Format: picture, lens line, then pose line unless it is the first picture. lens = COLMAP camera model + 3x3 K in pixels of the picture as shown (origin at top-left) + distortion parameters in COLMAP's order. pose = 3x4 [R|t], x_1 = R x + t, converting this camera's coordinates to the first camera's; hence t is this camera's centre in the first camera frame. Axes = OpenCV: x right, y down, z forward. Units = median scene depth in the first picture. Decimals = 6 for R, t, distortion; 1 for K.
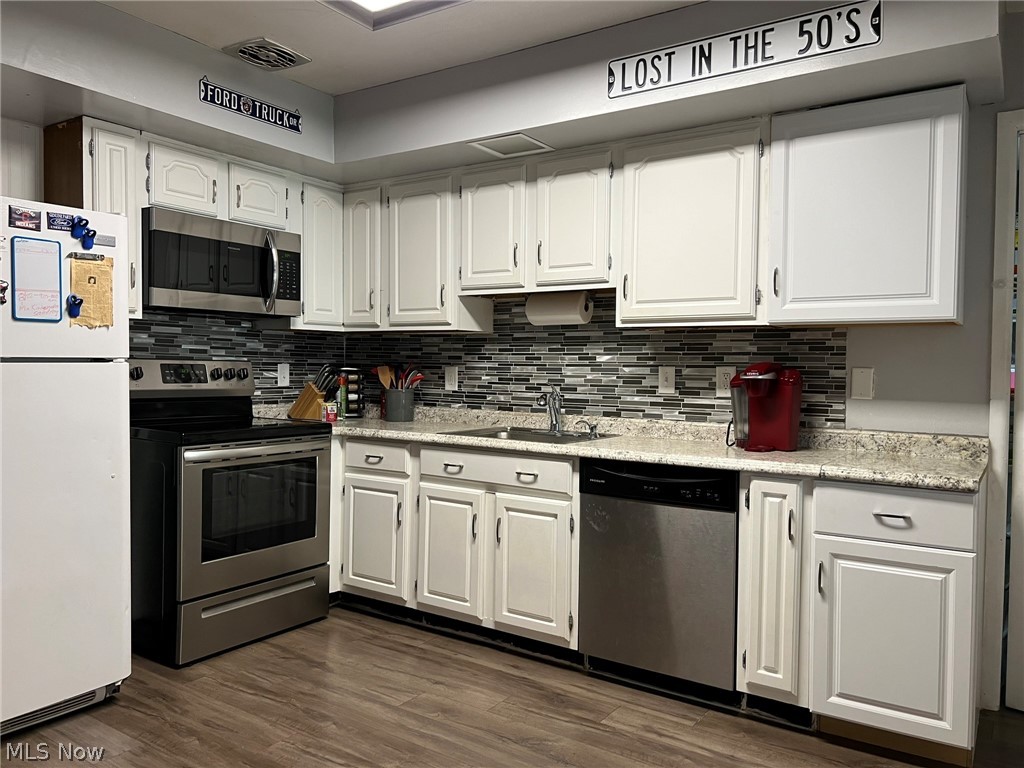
lens RADIAL K [[772.3, 0, 505.6], [0, 772.3, 374.6], [0, 0, 1]] dist [0.049395, -0.066047]
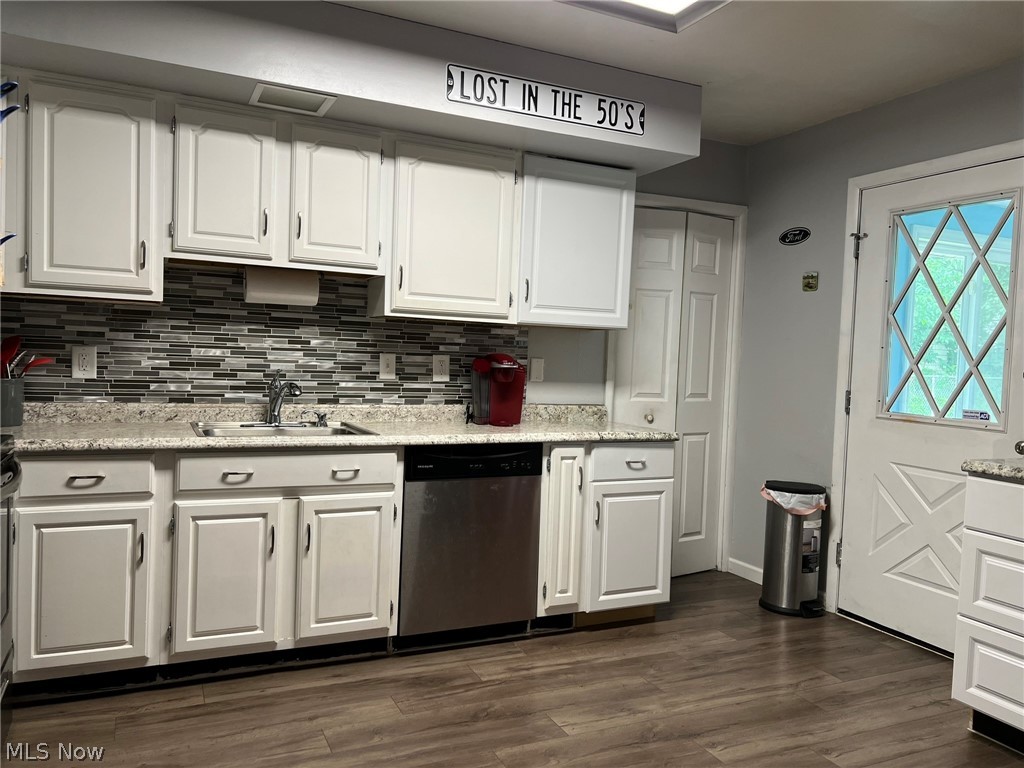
lens RADIAL K [[772.3, 0, 513.6], [0, 772.3, 382.0], [0, 0, 1]] dist [0.049395, -0.066047]
pose [[0.504181, -0.026676, 0.863186, -0.688049], [-0.020438, 0.998874, 0.042807, -0.022444], [-0.863356, -0.039224, 0.503068, 0.363089]]
